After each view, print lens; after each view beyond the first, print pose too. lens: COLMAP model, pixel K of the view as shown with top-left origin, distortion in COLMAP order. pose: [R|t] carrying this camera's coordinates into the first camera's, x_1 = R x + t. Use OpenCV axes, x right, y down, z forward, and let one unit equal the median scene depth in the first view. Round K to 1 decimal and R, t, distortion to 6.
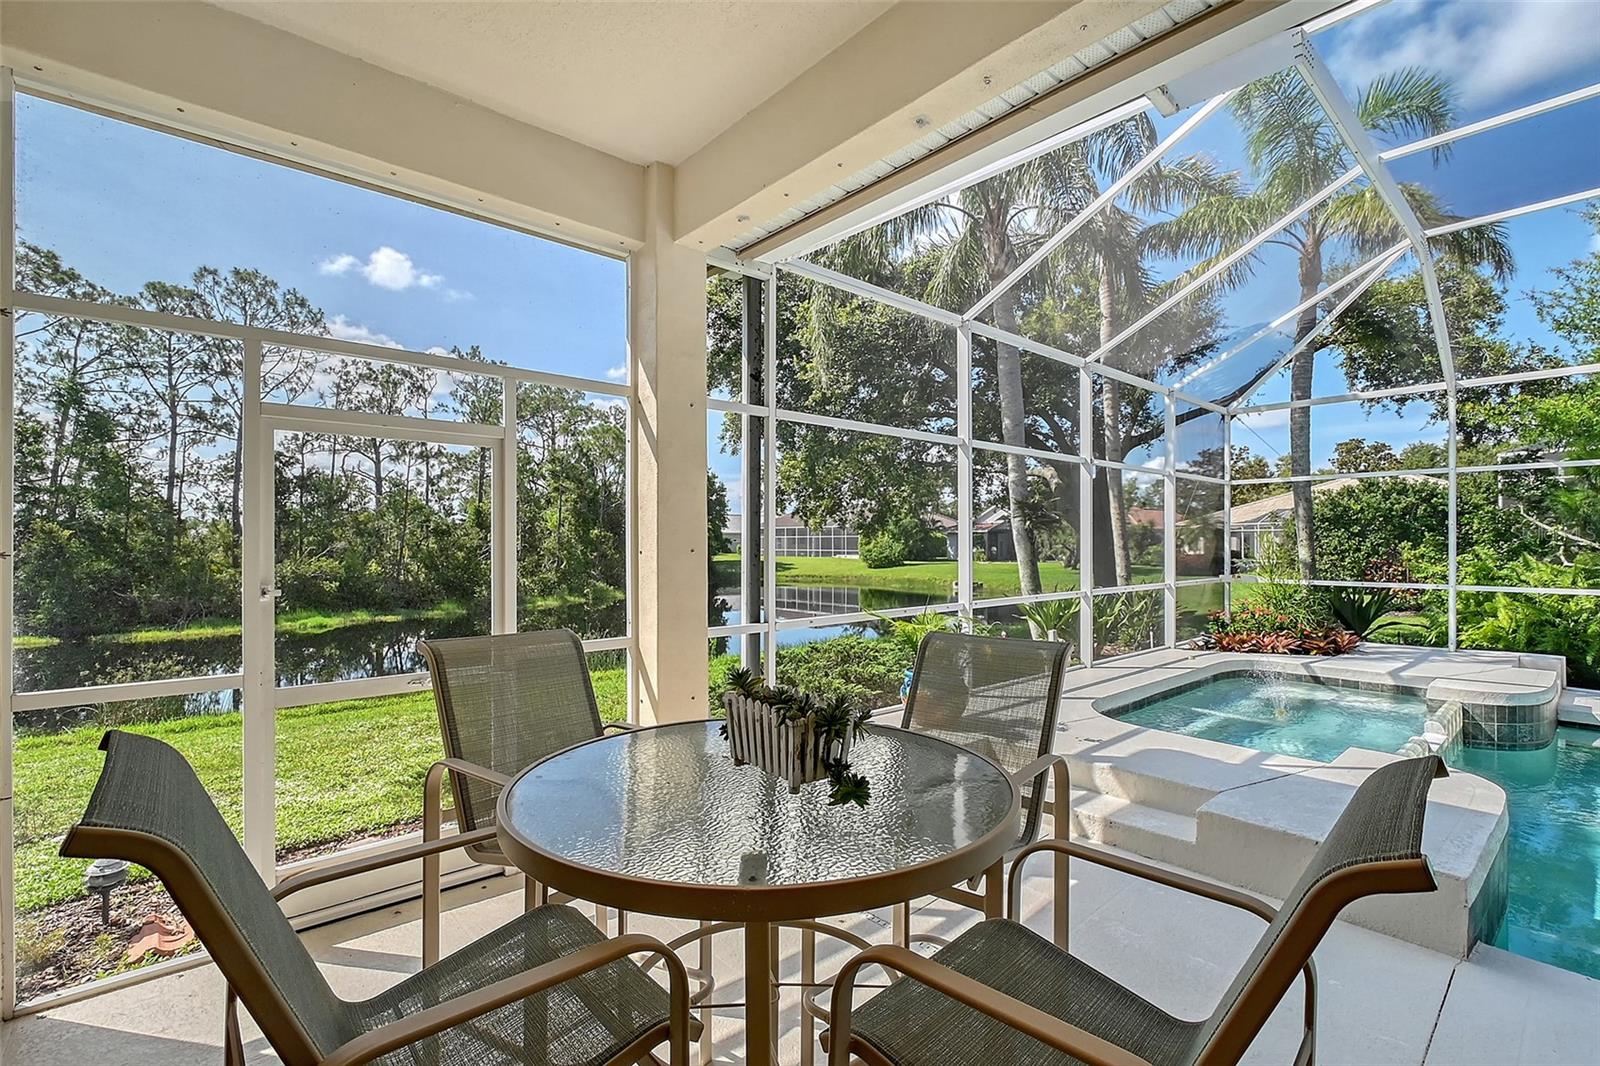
lens RADIAL K [[721.2, 0, 823.9], [0, 721.2, 542.2], [0, 0, 1]] dist [-0.002958, -0.001874]
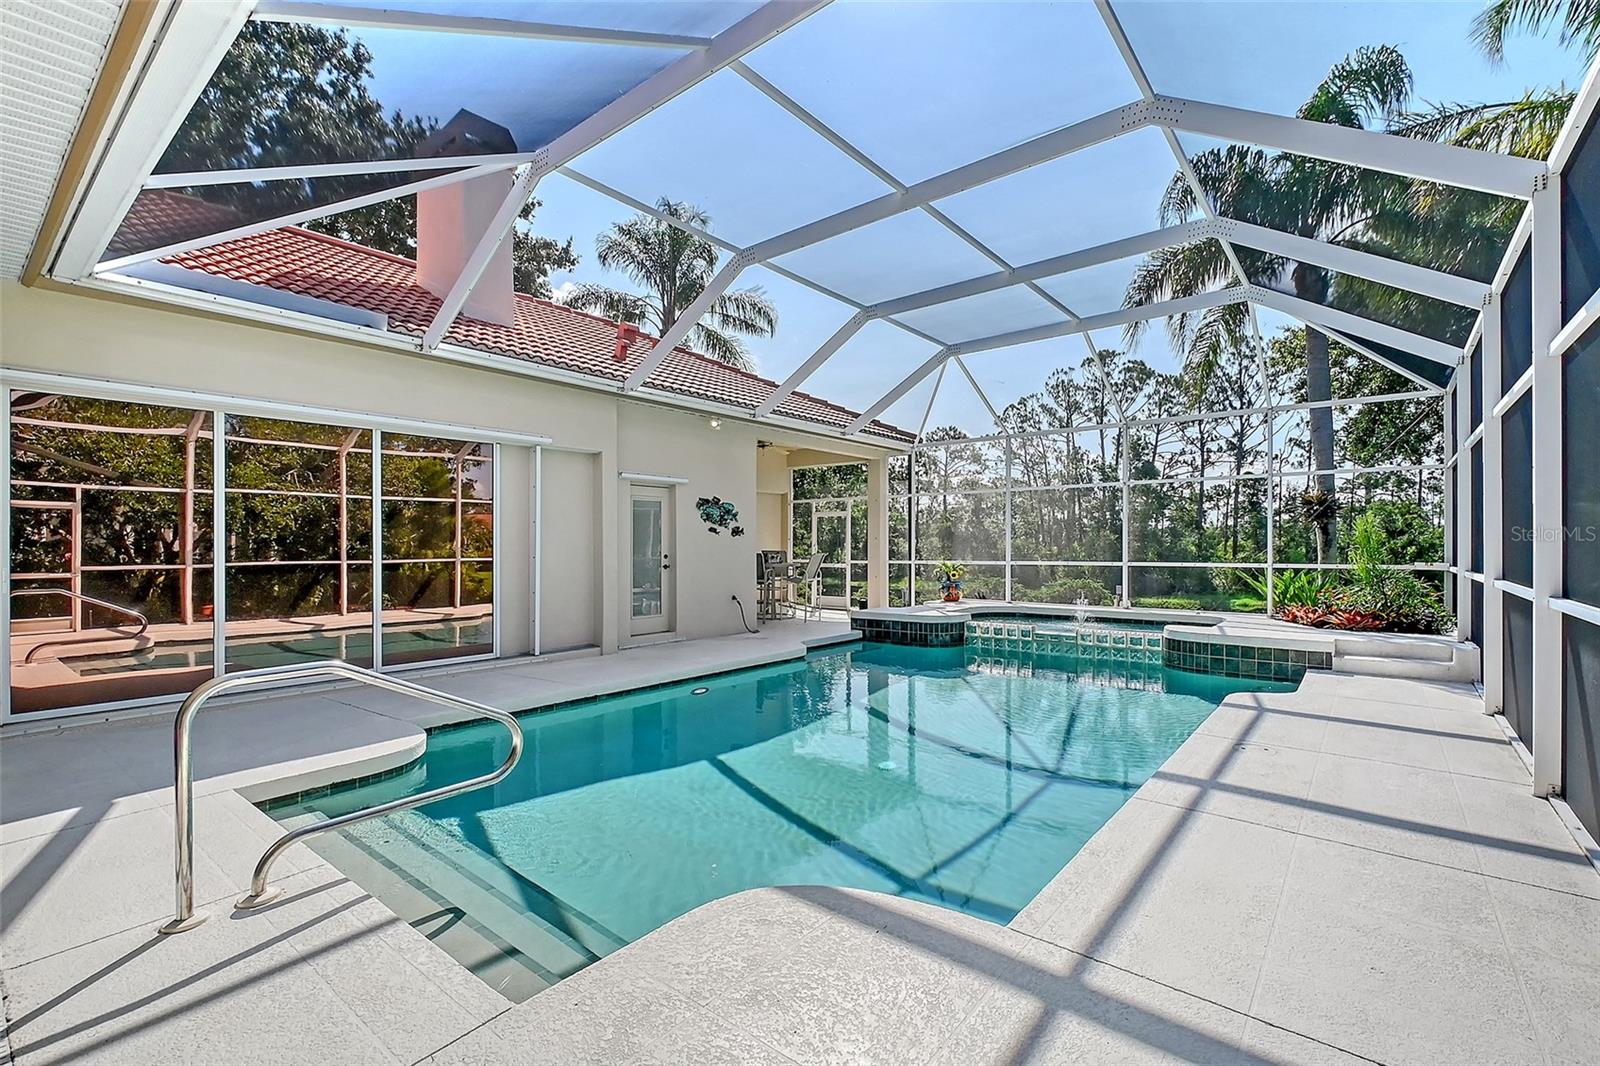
lens RADIAL K [[717.0, 0, 801.7], [0, 717.0, 542.8], [0, 0, 1]] dist [0.000990, -0.005674]
pose [[0.152082, -0.006079, -0.988349, 0.369114], [0.003349, 0.999979, -0.005635, 0.006090], [0.988362, -0.002453, 0.152099, 0.004878]]
